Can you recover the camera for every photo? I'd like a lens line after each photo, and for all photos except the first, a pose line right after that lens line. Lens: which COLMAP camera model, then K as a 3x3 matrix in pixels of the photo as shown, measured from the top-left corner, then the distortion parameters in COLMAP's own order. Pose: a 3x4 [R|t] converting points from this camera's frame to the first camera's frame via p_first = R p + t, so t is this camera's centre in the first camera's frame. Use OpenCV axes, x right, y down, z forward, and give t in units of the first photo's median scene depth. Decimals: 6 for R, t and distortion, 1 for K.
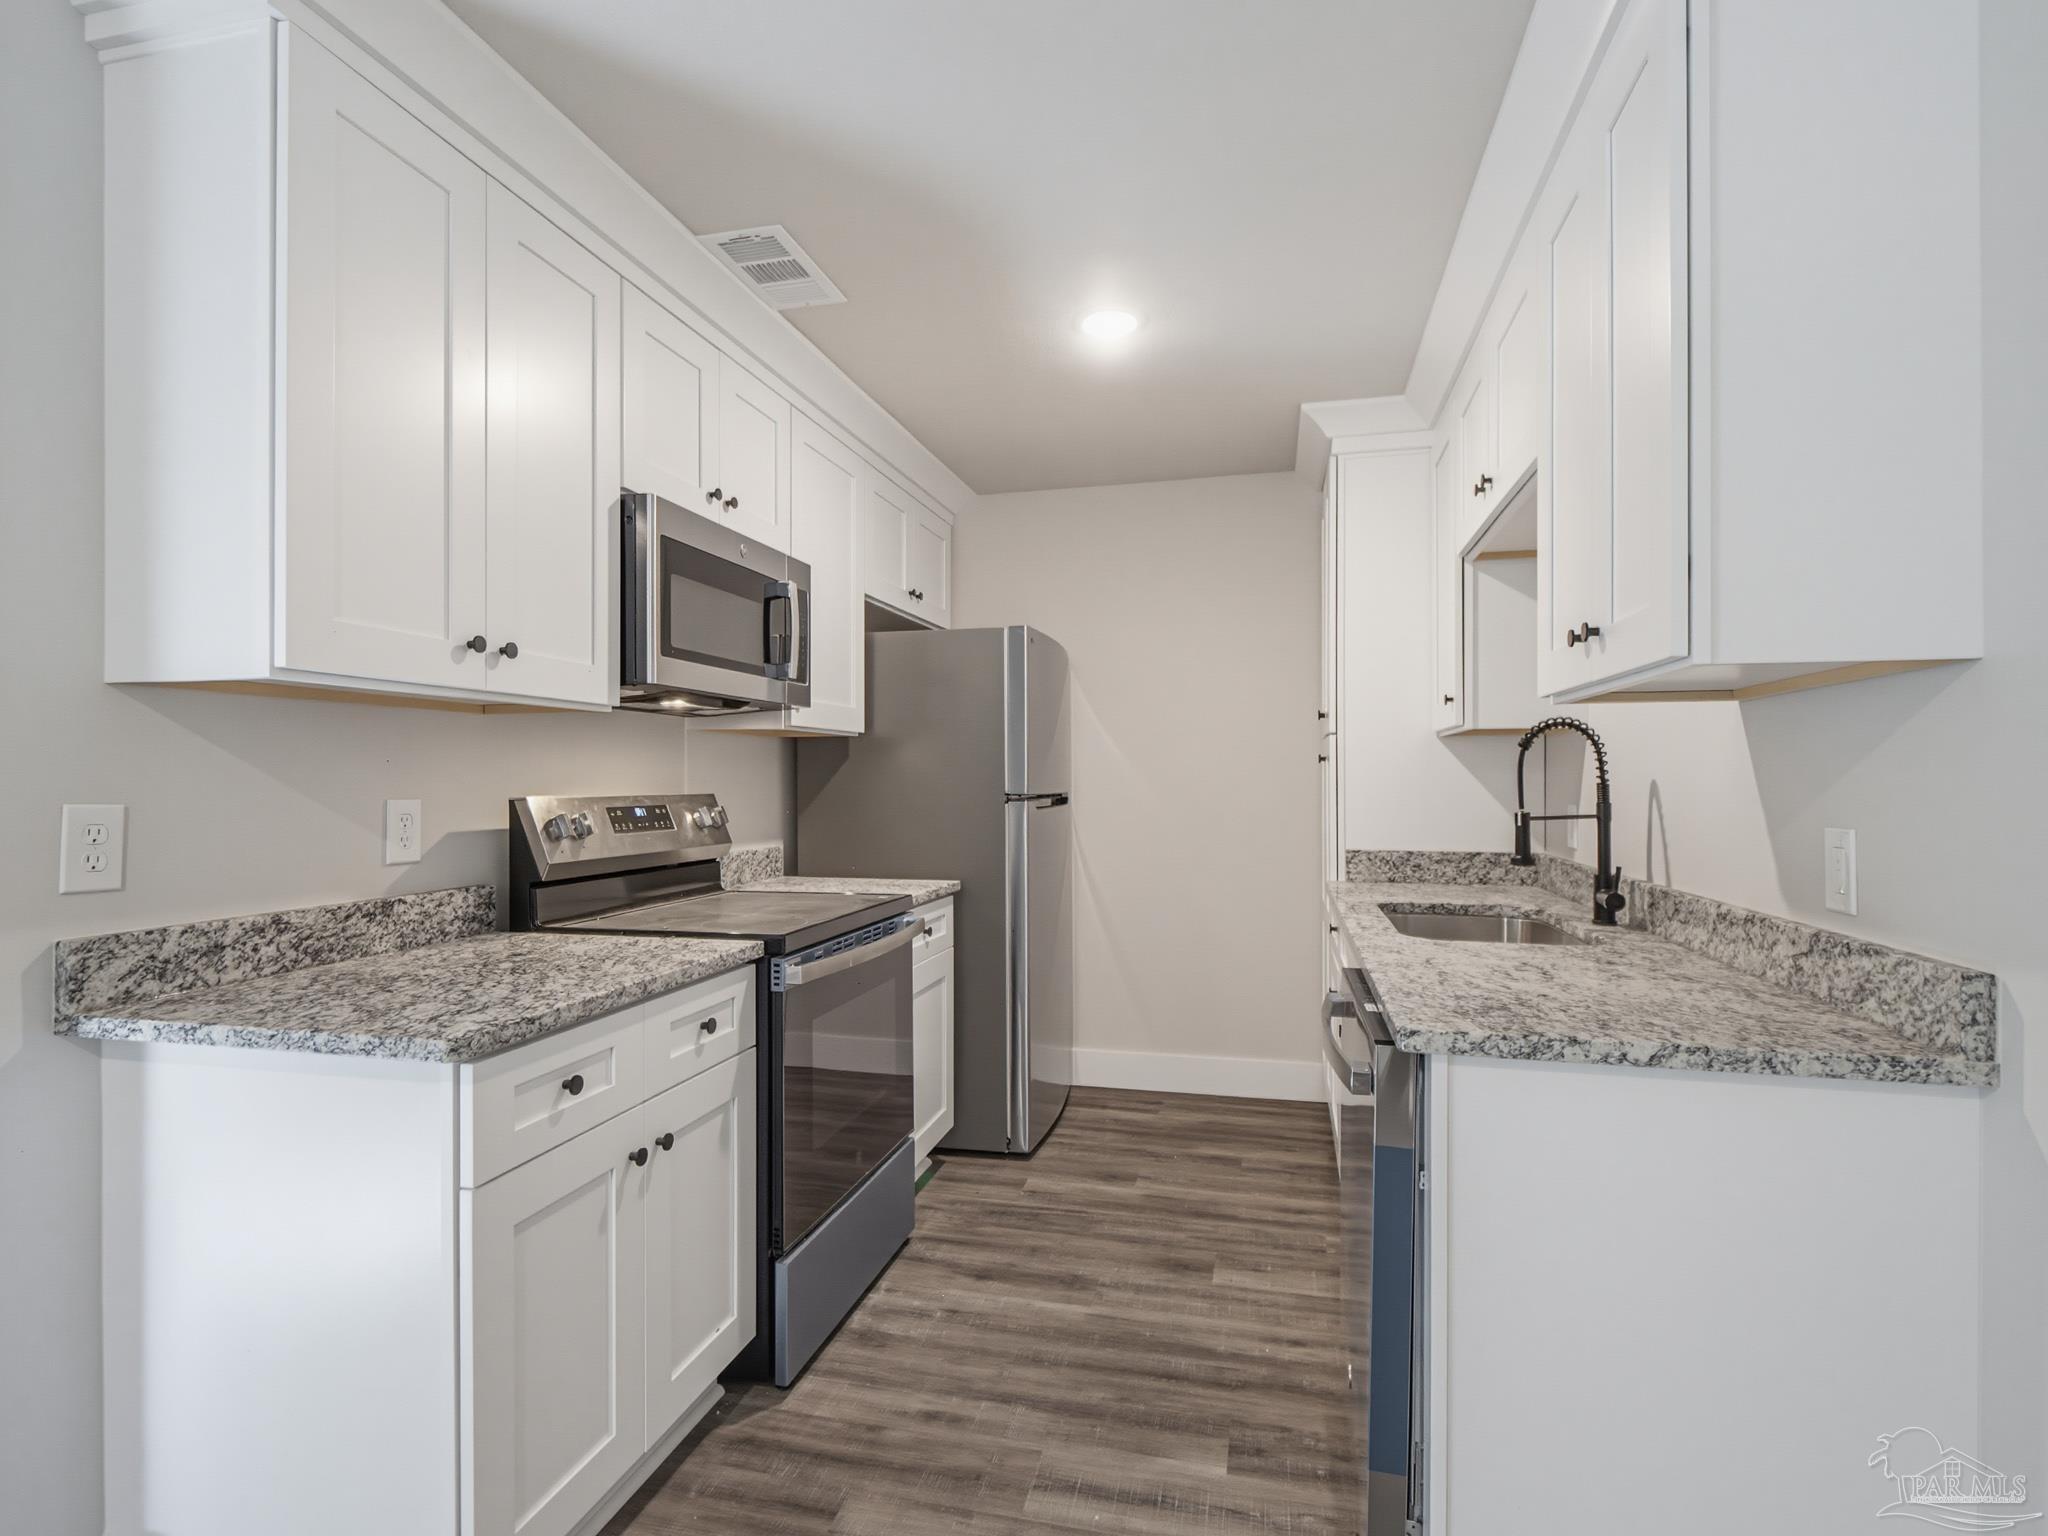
lens RADIAL K [[1029.9, 0, 1034.3], [0, 1029.9, 777.7], [0, 0, 1]] dist [-0.002231, -0.000355]
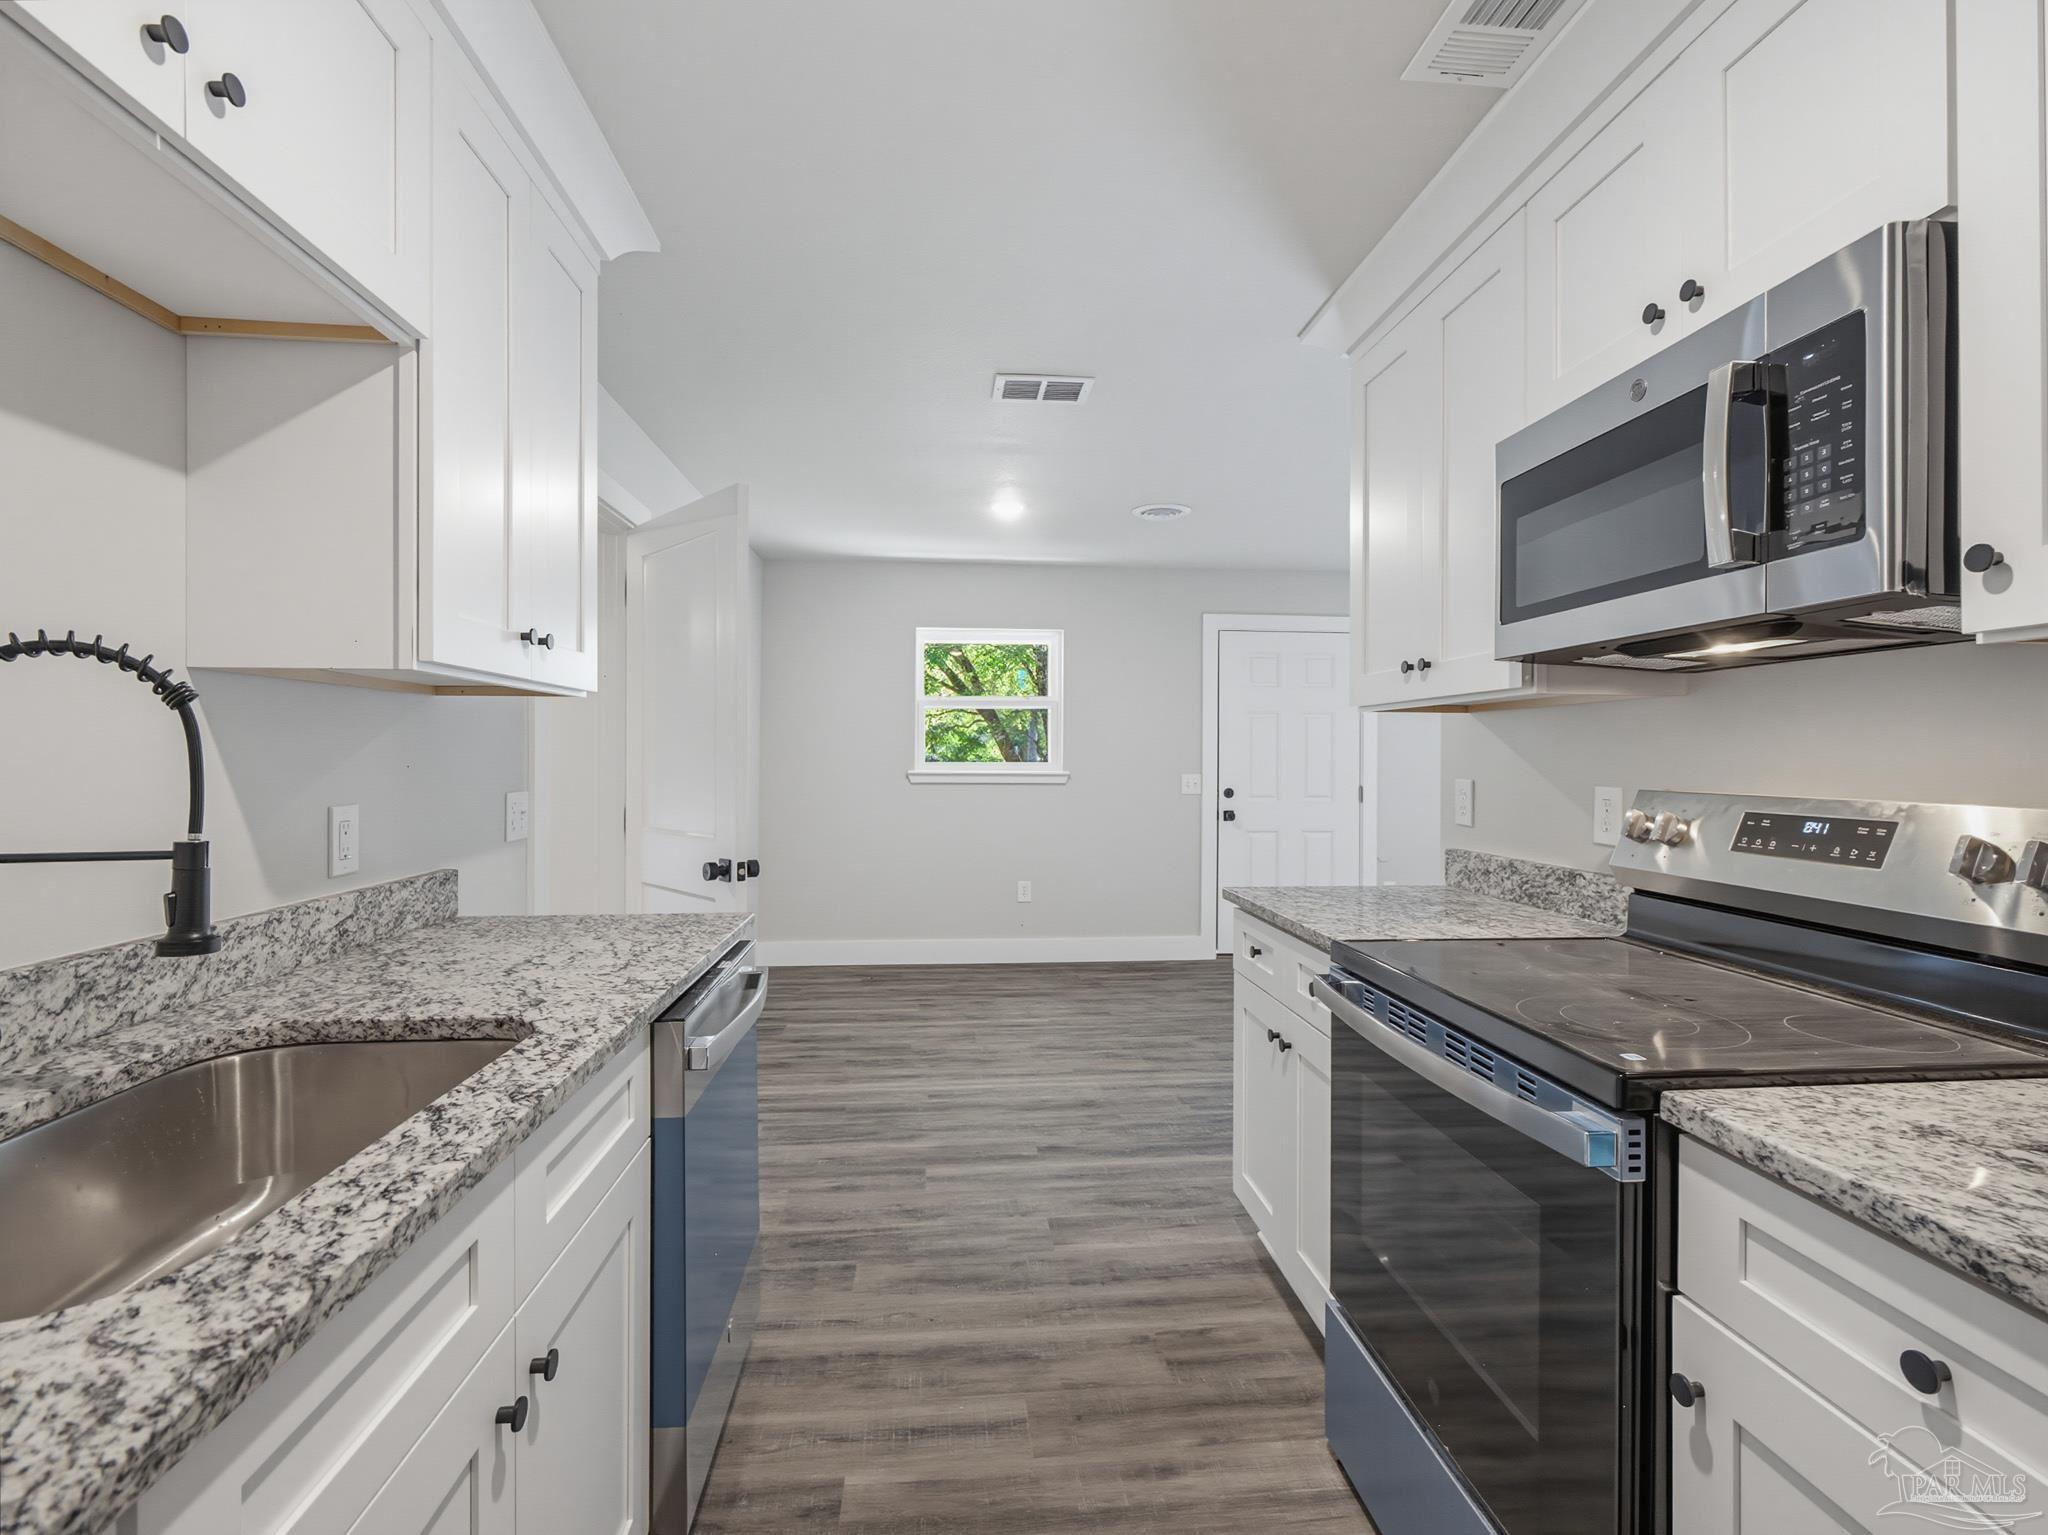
lens RADIAL K [[977.9, 0, 1024.0], [0, 977.9, 767.5], [0, 0, 1]] dist [0.000563, -0.000017]
pose [[-0.949265, 0.000304, -0.314476, 0.314701], [-0.002703, 0.999955, 0.009126, -0.006760], [0.314465, 0.009513, -0.949222, 1.913266]]
